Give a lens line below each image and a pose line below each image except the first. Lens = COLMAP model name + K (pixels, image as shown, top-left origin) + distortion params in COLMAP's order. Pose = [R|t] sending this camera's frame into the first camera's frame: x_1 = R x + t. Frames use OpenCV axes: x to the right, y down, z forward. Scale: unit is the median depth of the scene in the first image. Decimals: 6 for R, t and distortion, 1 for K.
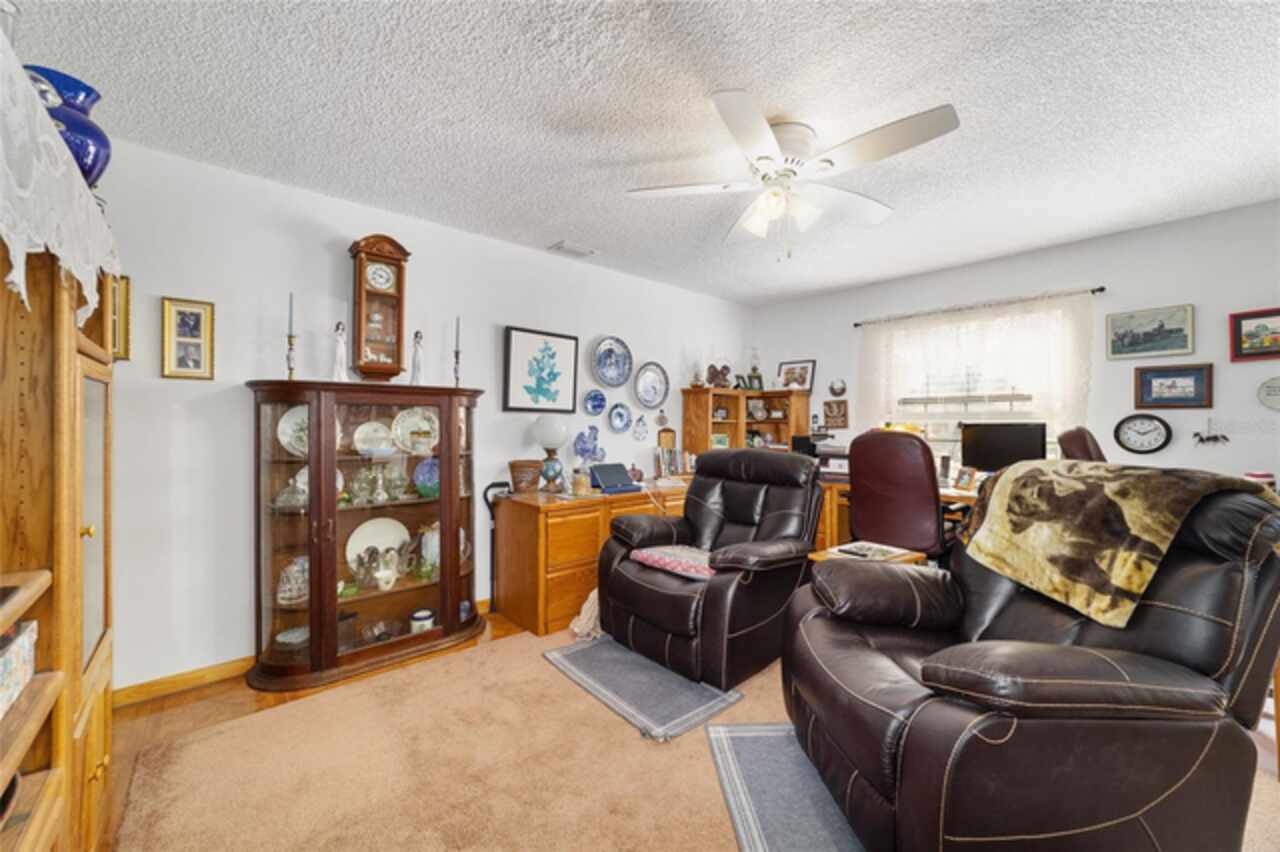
lens RADIAL K [[493.1, 0, 637.9], [0, 493.1, 422.5], [0, 0, 1]] dist [-0.015428, 0.005893]
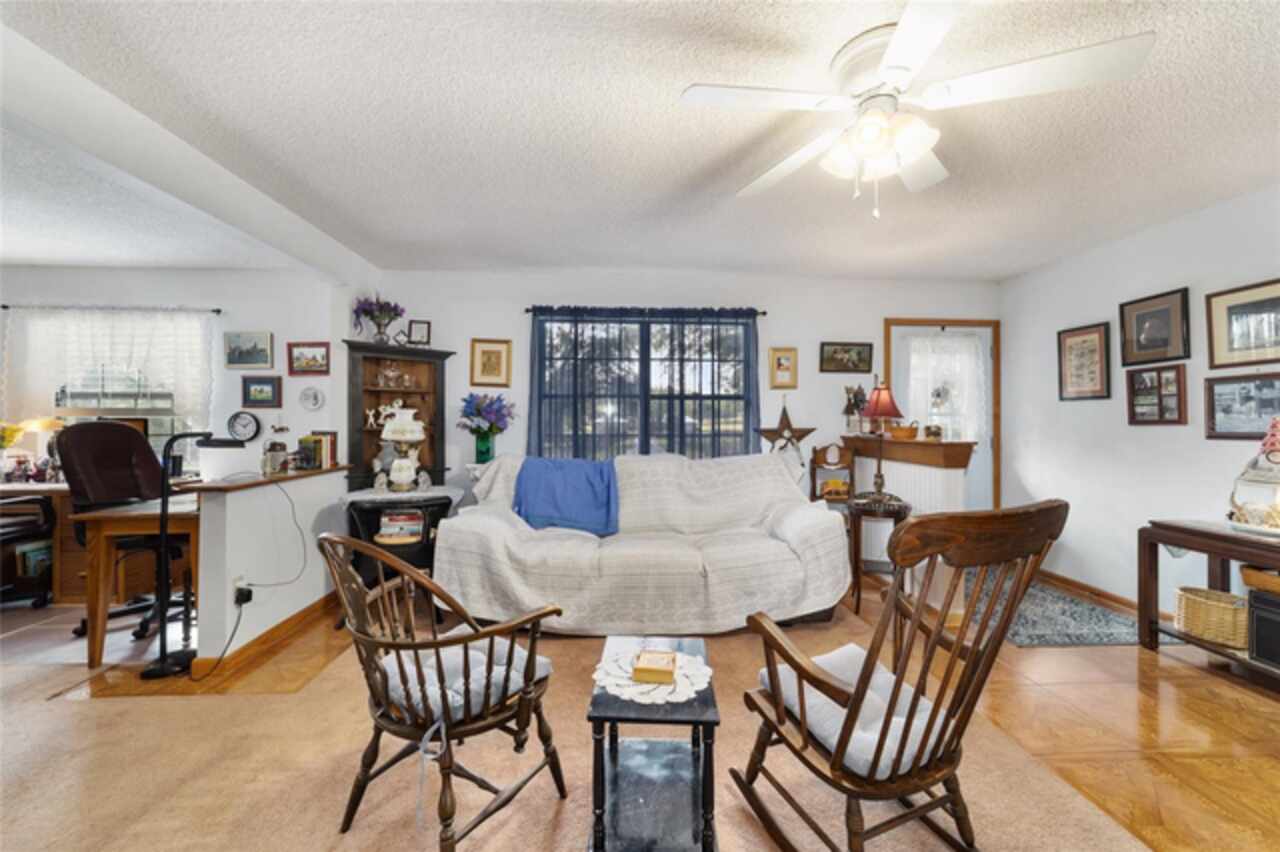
lens RADIAL K [[493.1, 0, 634.2], [0, 493.1, 423.4], [0, 0, 1]] dist [-0.015428, 0.005893]
pose [[0.624662, -0.005078, 0.780878, 0.640023], [-0.003314, 0.999953, 0.009154, -0.001056], [-0.780888, -0.008306, 0.624616, -0.610998]]
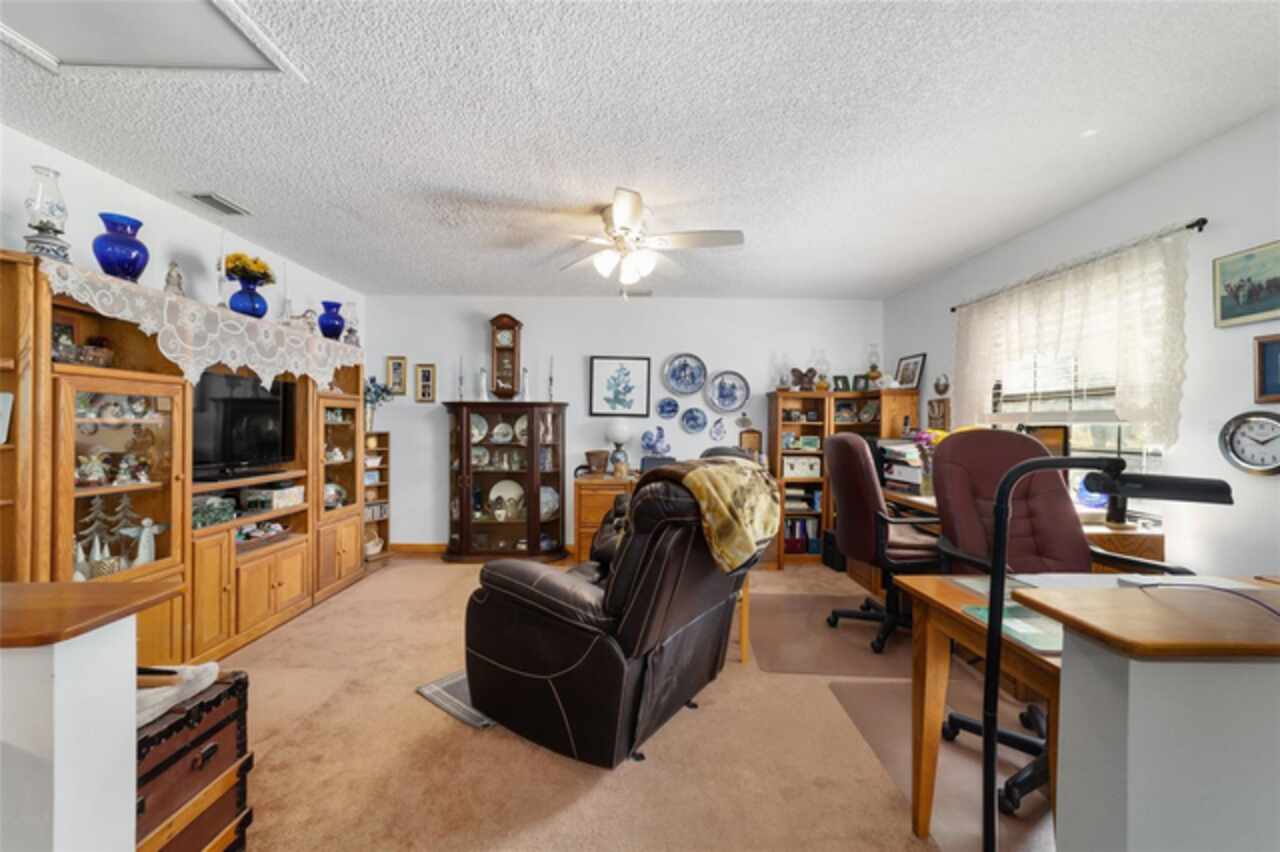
lens RADIAL K [[493.1, 0, 636.8], [0, 493.1, 427.3], [0, 0, 1]] dist [-0.015428, 0.005893]
pose [[0.756443, 0.005794, -0.654034, 0.810207], [-0.002974, 0.999981, 0.005419, 0.001977], [0.654053, -0.002154, 0.756446, 0.005785]]
